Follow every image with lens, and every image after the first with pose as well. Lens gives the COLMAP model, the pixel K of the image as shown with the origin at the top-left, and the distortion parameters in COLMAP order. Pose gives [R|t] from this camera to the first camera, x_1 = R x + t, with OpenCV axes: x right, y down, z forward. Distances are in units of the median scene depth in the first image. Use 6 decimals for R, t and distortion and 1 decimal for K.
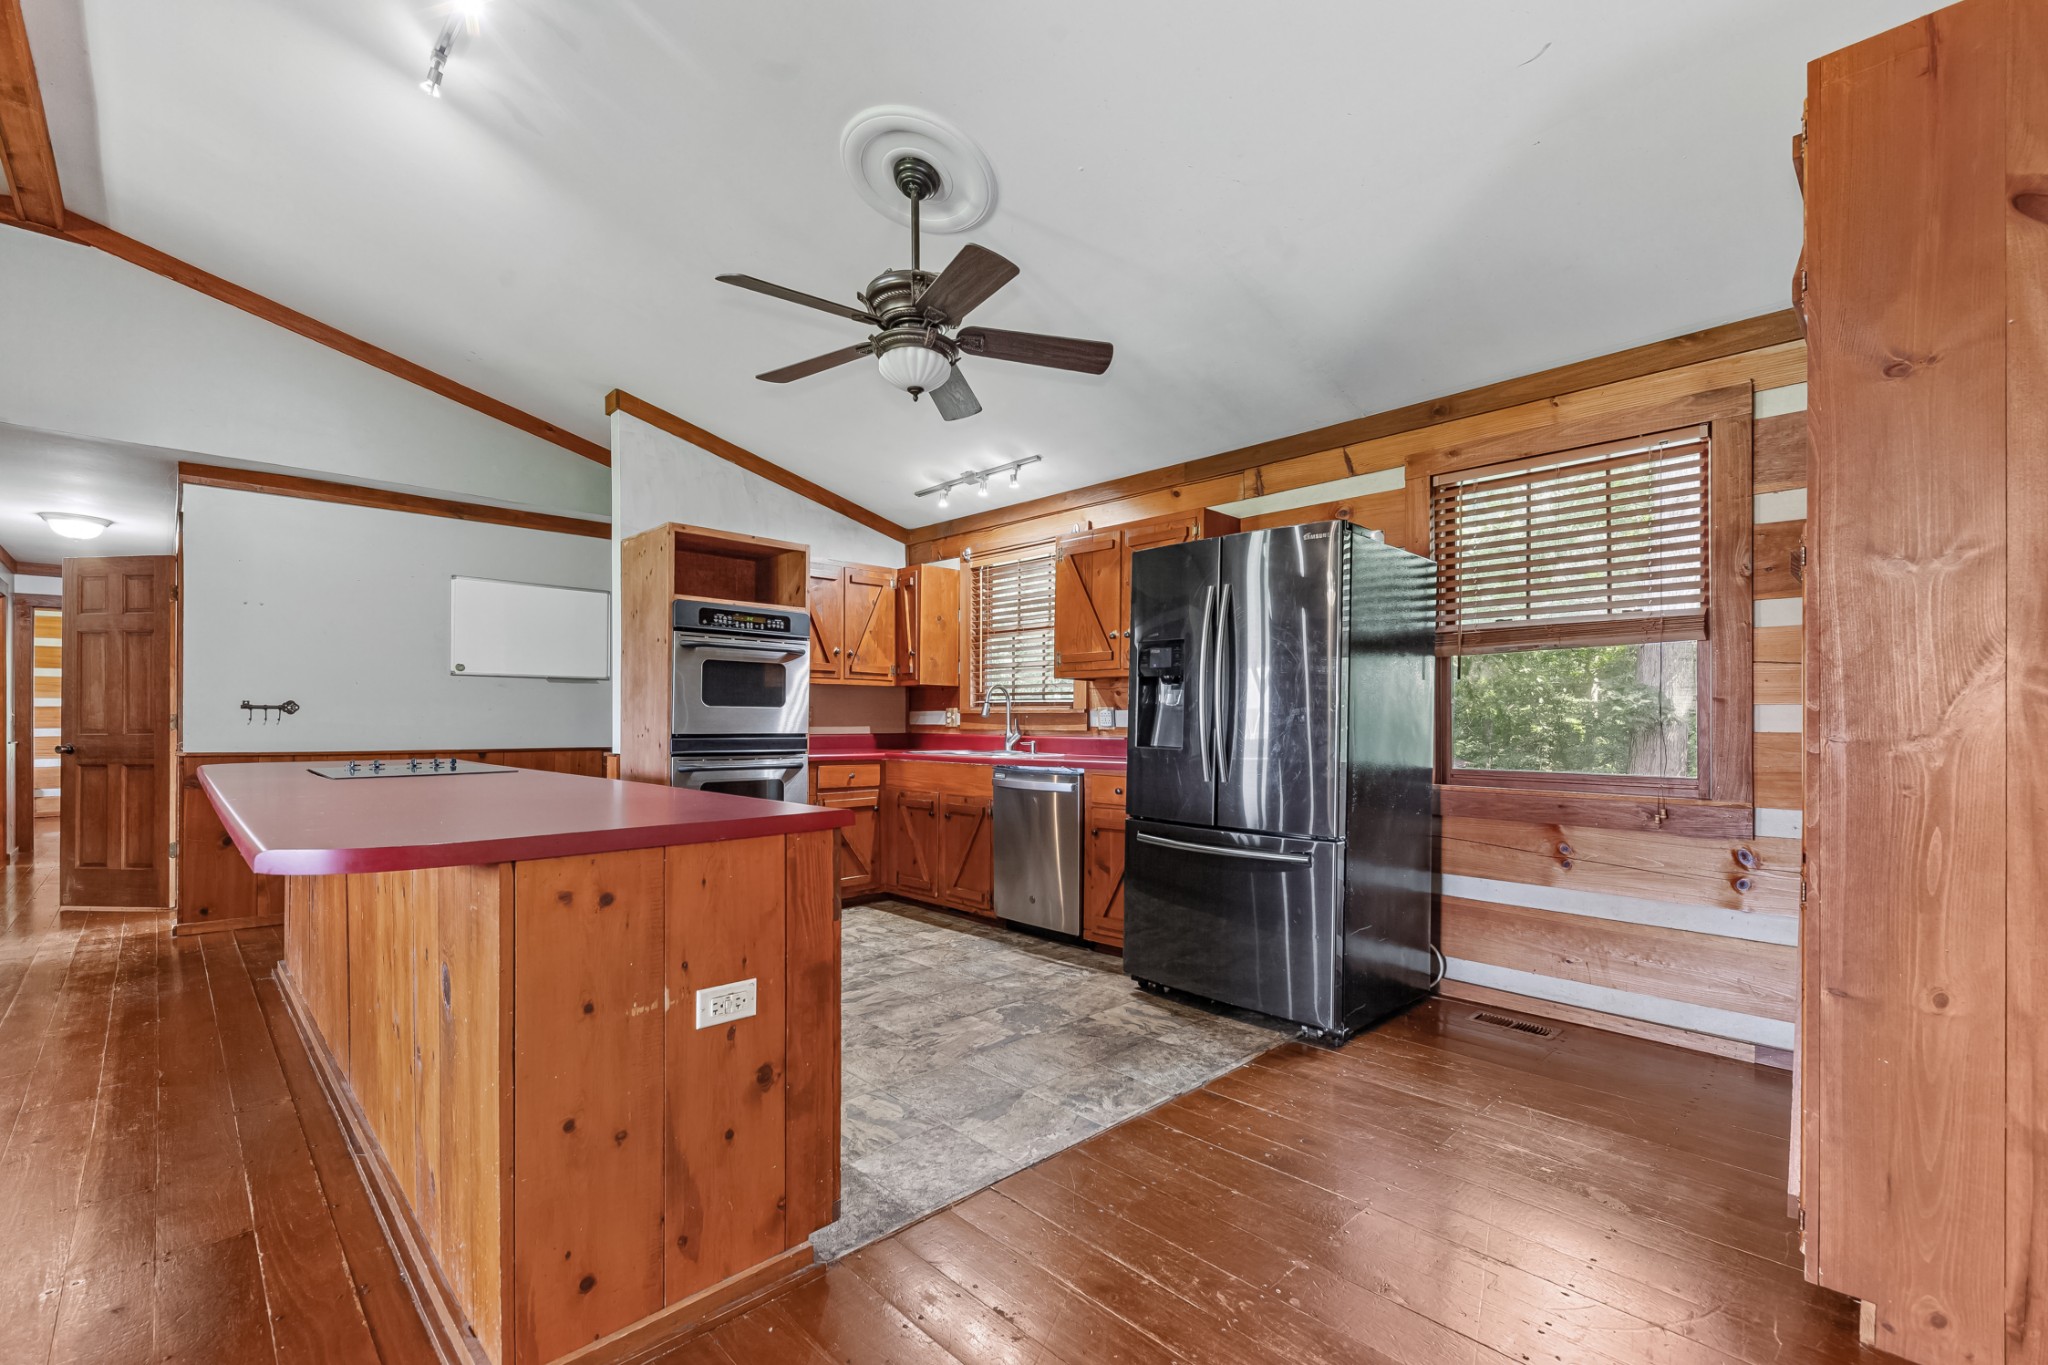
lens RADIAL K [[918.8, 0, 1080.6], [0, 918.8, 719.8], [0, 0, 1]] dist [-0.002485, -0.000096]
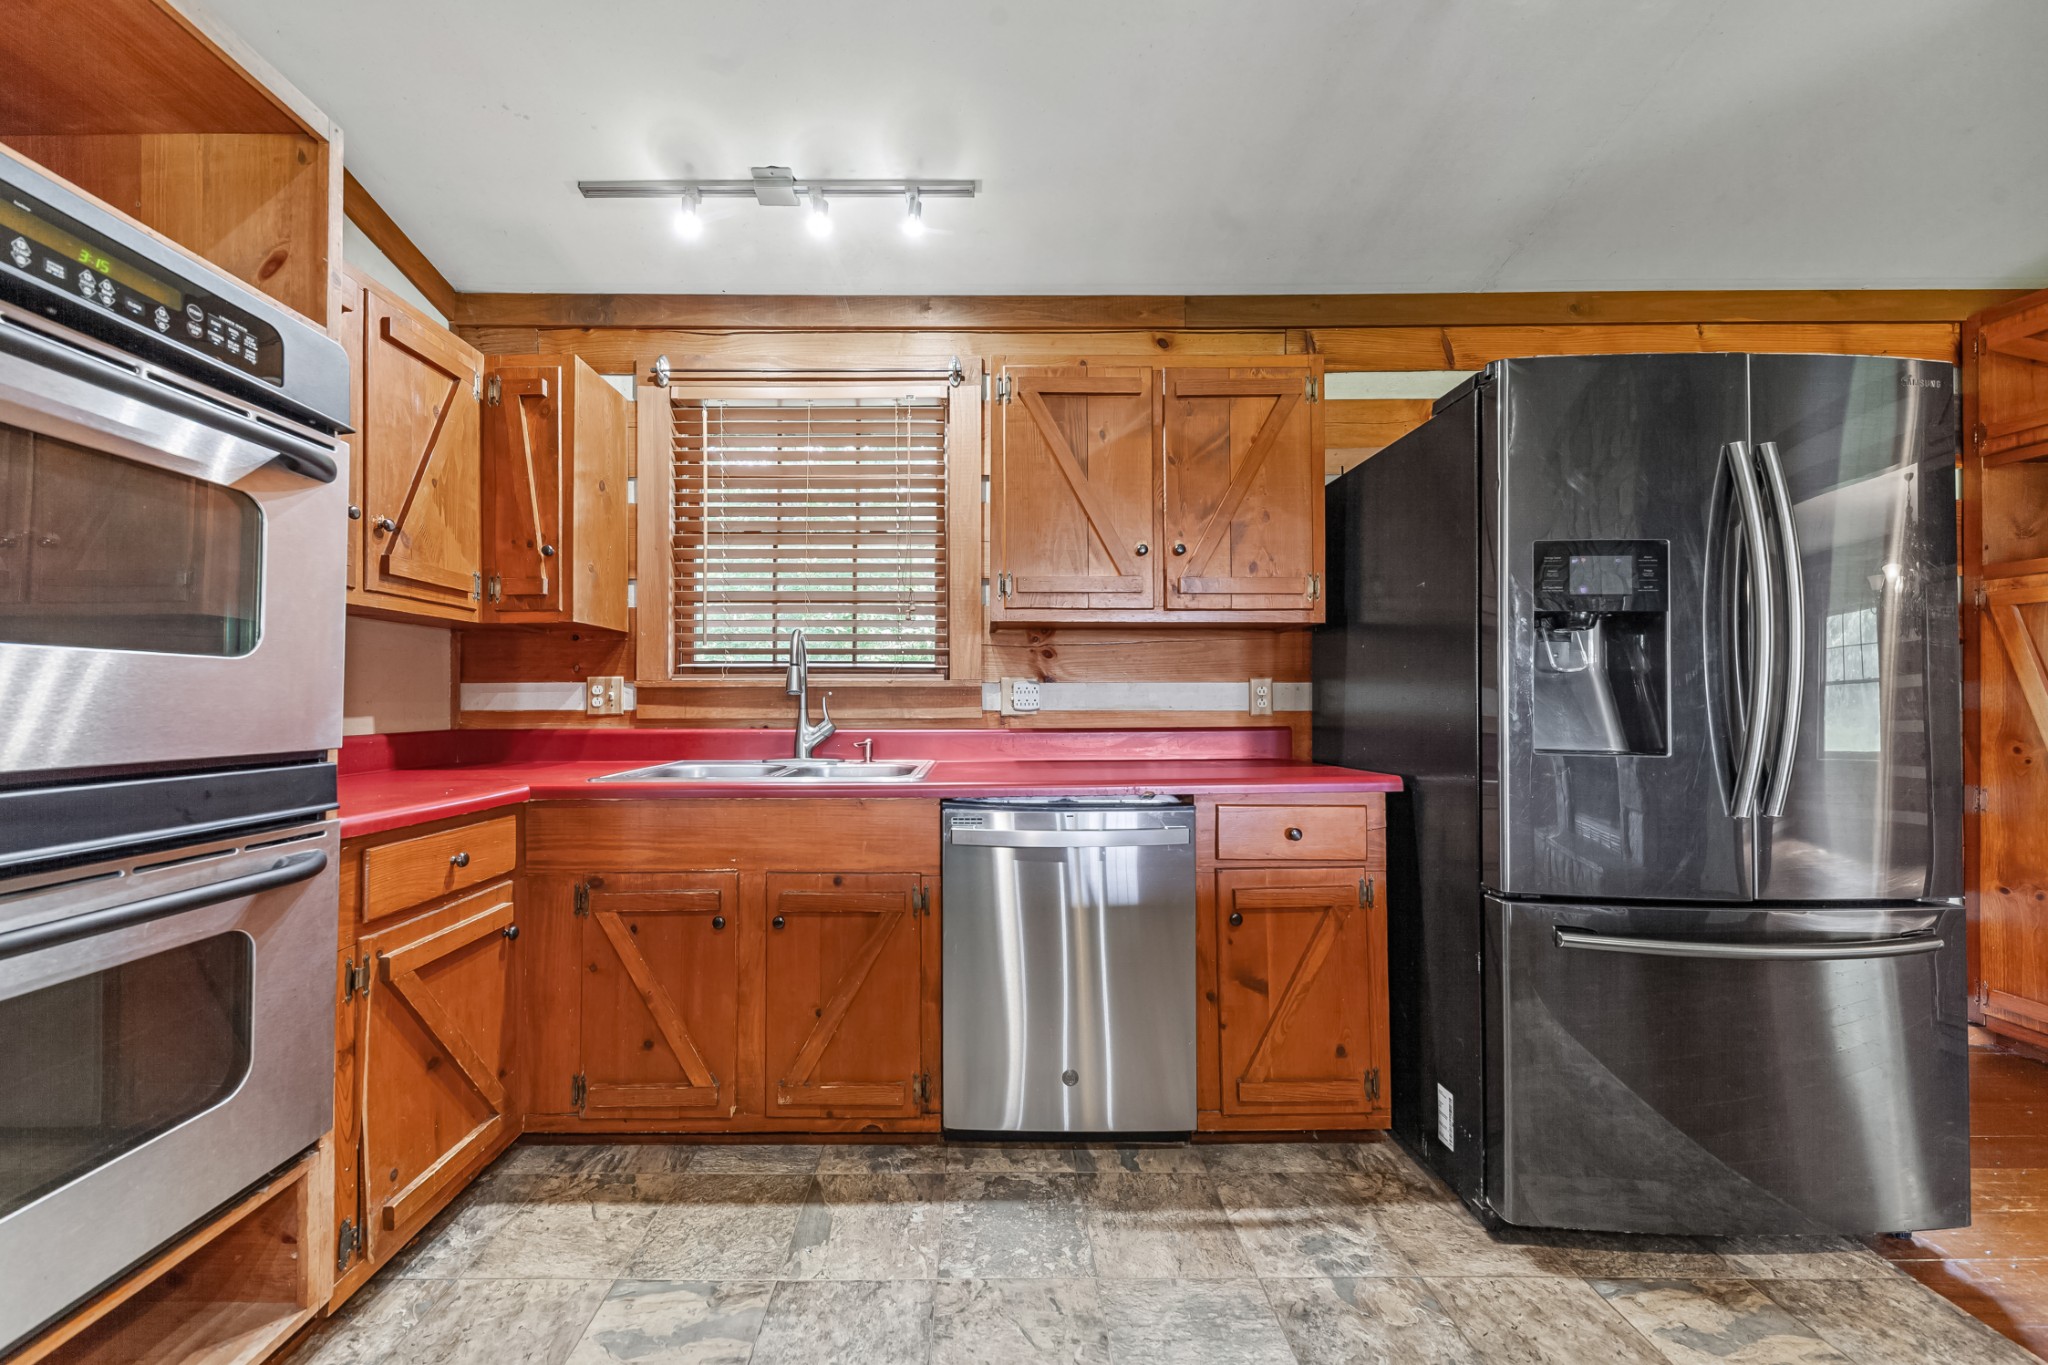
lens RADIAL K [[723.7, 0, 996.9], [0, 723.7, 688.7], [0, 0, 1]] dist [0.004633, -0.001793]
pose [[0.718879, 0.003695, 0.695126, -0.371204], [0.003223, 0.999957, -0.008648, -0.002604], [-0.695128, 0.008458, 0.718836, 0.822973]]
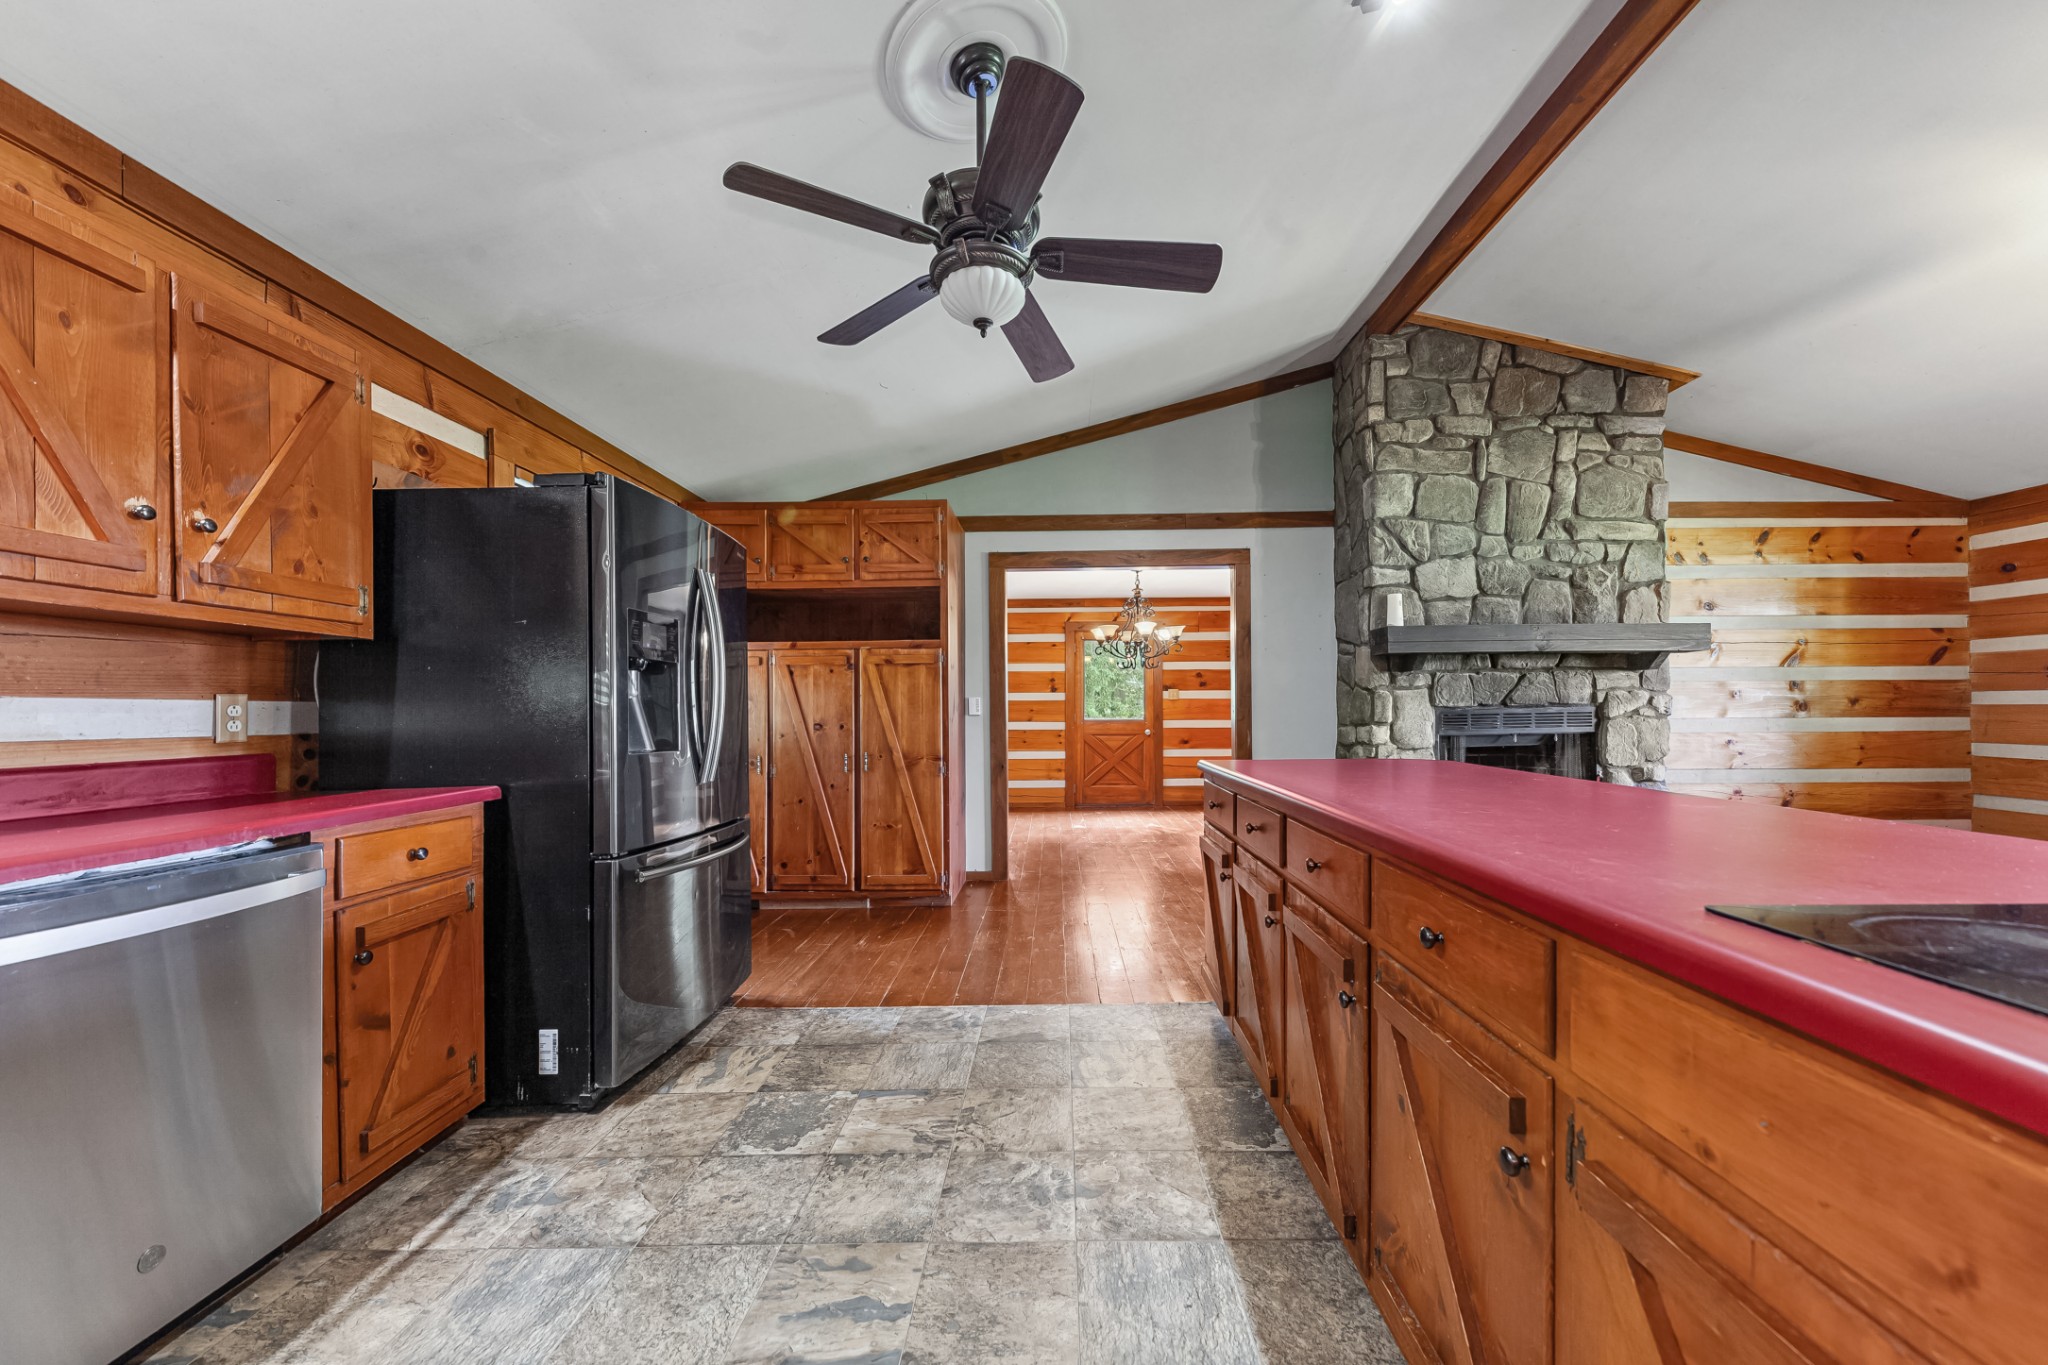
lens RADIAL K [[723.7, 0, 1042.1], [0, 723.7, 712.5], [0, 0, 1]] dist [0.004633, -0.001793]
pose [[-0.681331, 0.002827, 0.731970, -0.509001], [0.004448, 0.999990, 0.000278, -0.002308], [-0.731962, 0.003445, -0.681337, 1.024868]]
